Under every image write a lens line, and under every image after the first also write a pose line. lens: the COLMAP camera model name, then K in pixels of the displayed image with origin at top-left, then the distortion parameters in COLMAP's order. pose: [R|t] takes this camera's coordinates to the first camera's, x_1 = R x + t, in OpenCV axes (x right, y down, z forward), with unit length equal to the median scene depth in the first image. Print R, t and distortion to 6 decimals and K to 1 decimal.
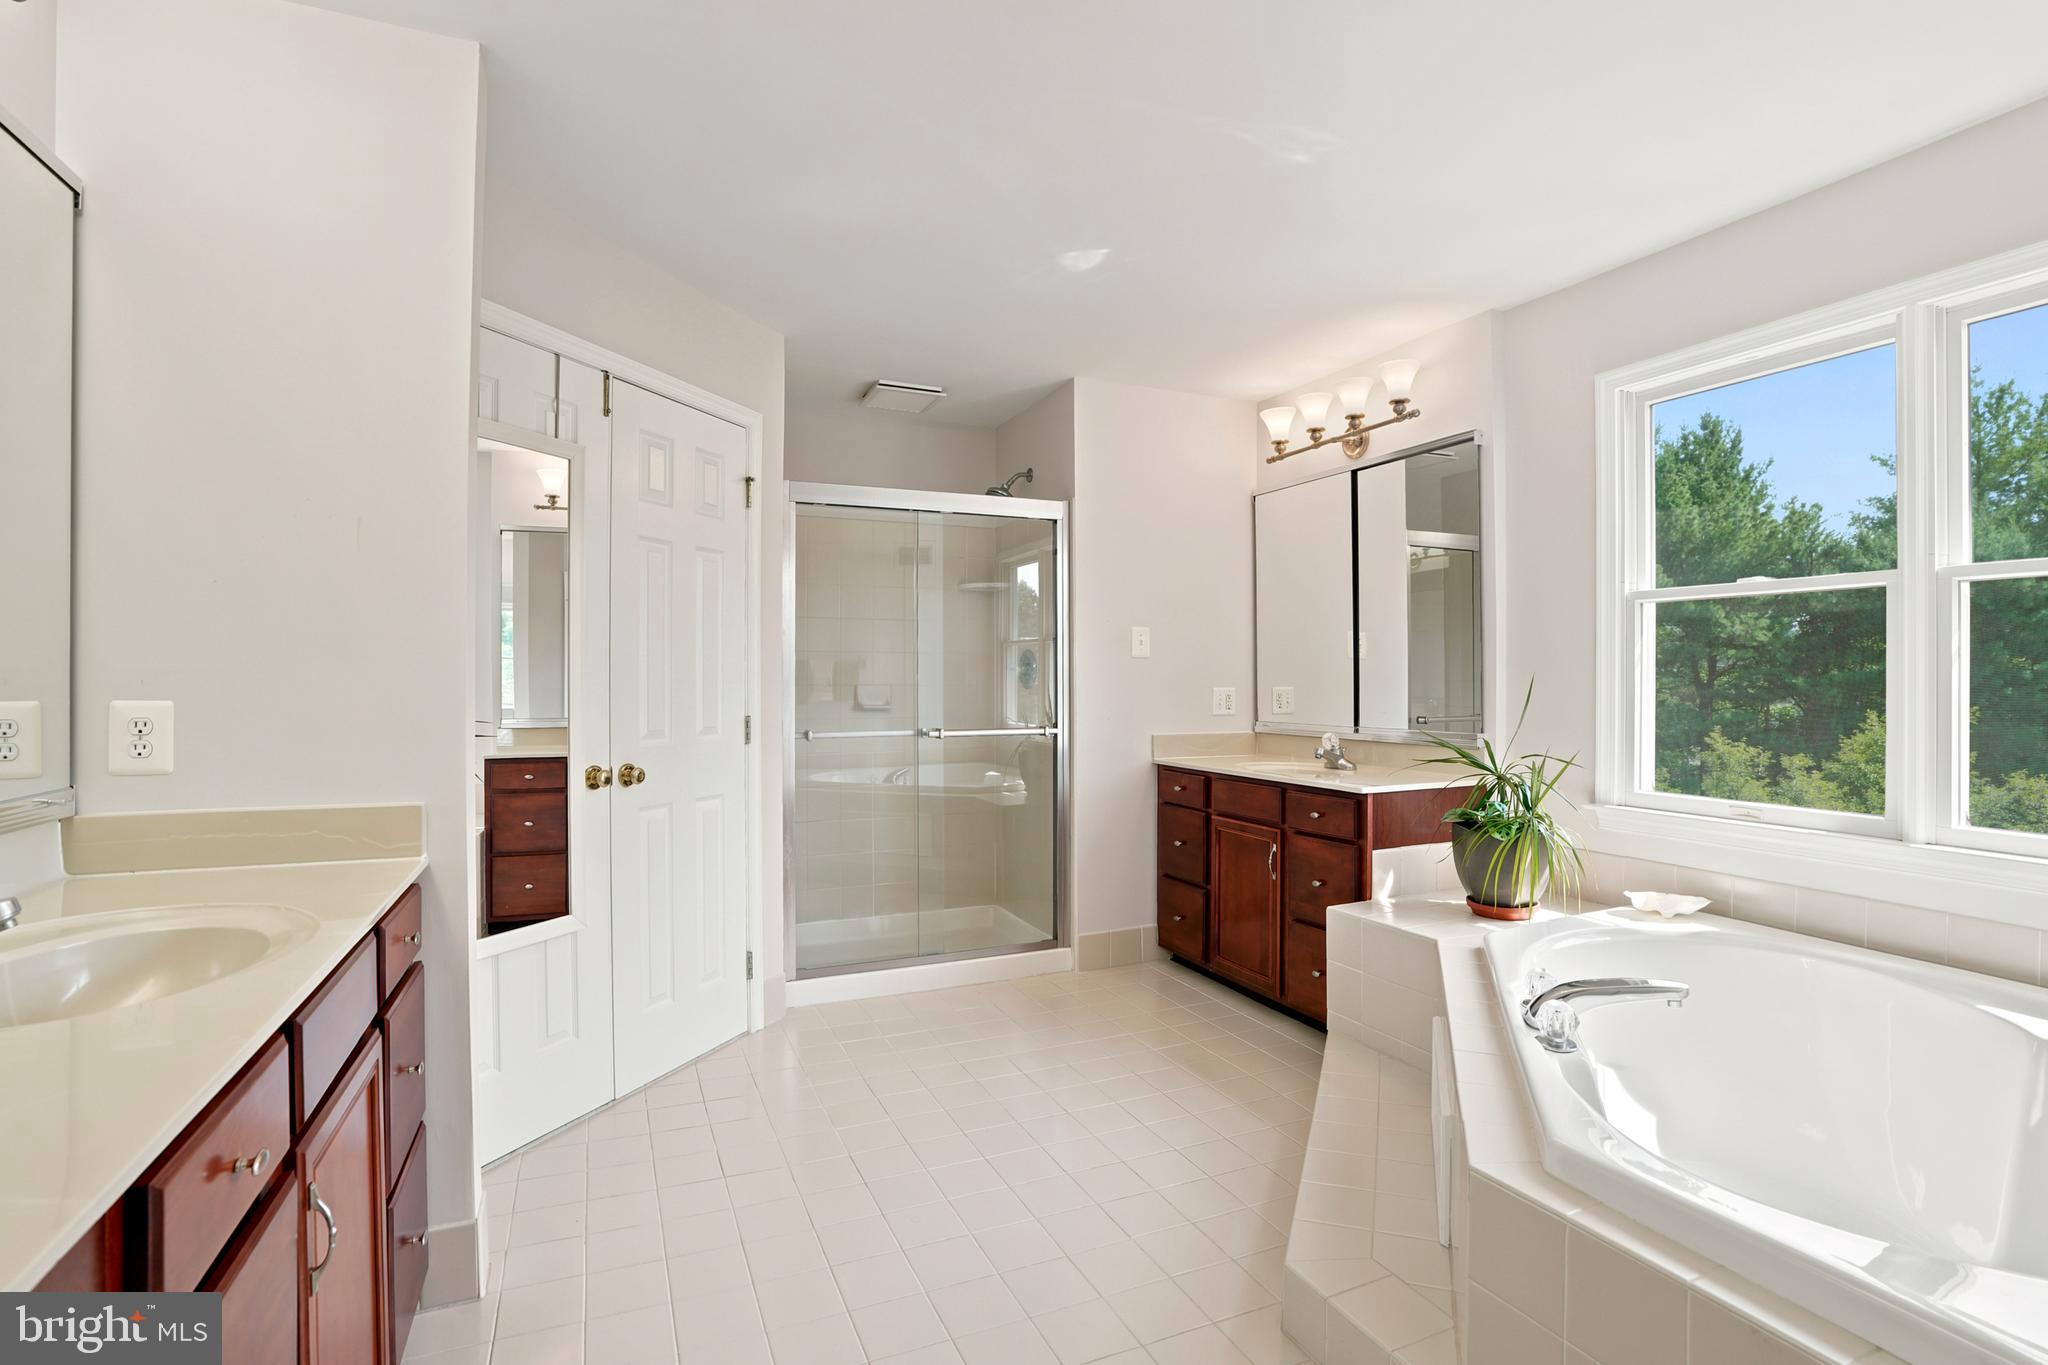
lens RADIAL K [[957.6, 0, 1076.1], [0, 957.6, 692.9], [0, 0, 1]] dist [-0.058731, 0.018812]
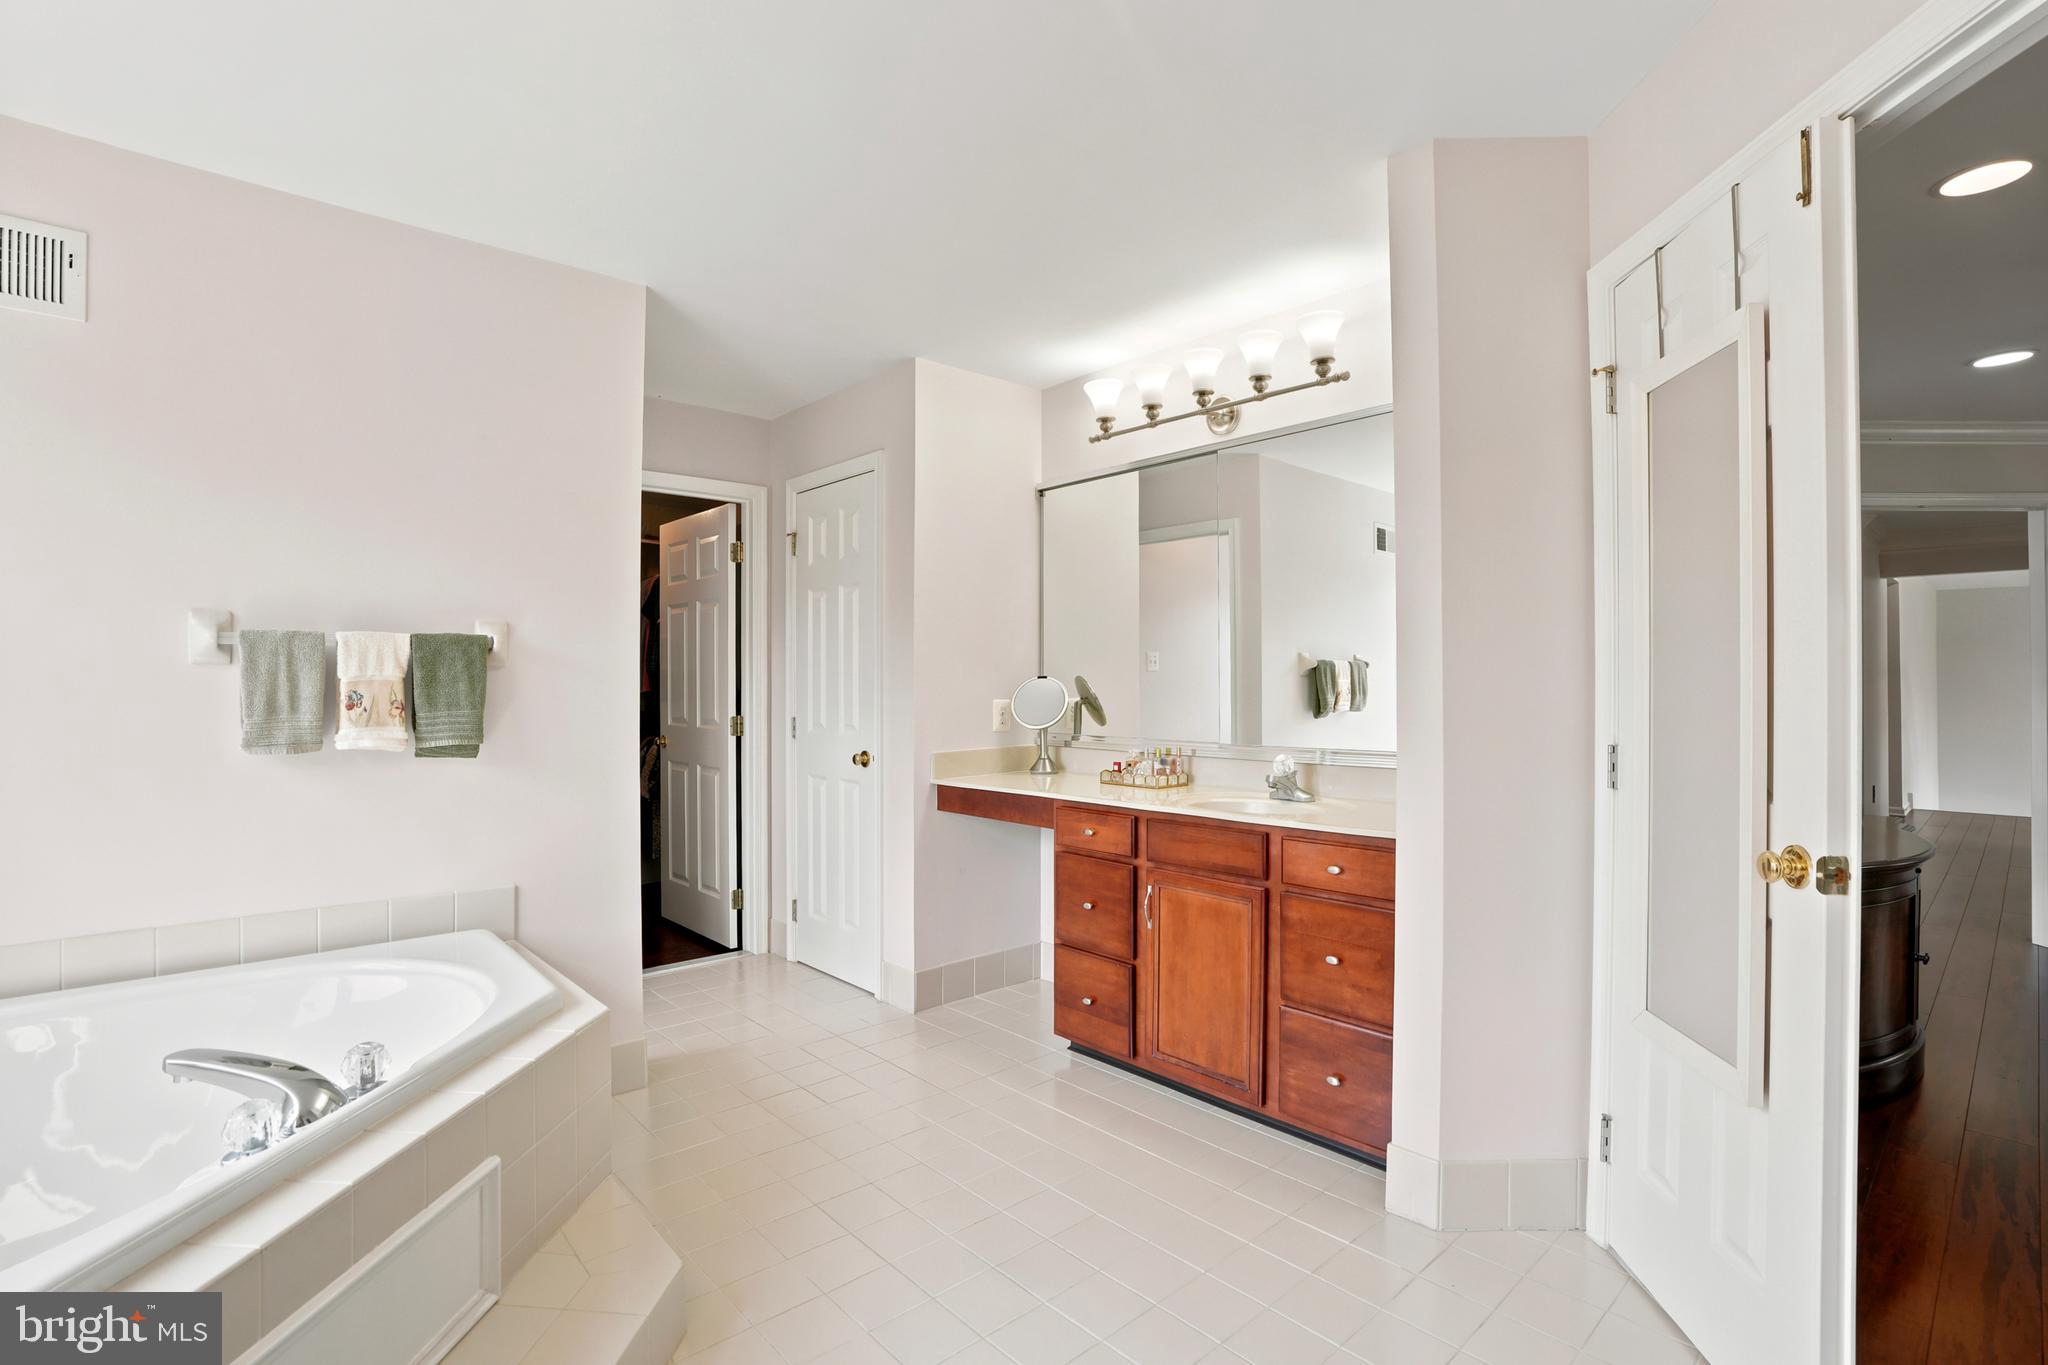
lens RADIAL K [[957.6, 0, 1076.1], [0, 957.6, 692.9], [0, 0, 1]] dist [-0.058731, 0.018812]
pose [[0.949989, 0.000311, 0.312283, -0.114033], [0.002621, 0.999956, -0.008970, -0.003062], [-0.312272, 0.009340, 0.949947, 0.225045]]
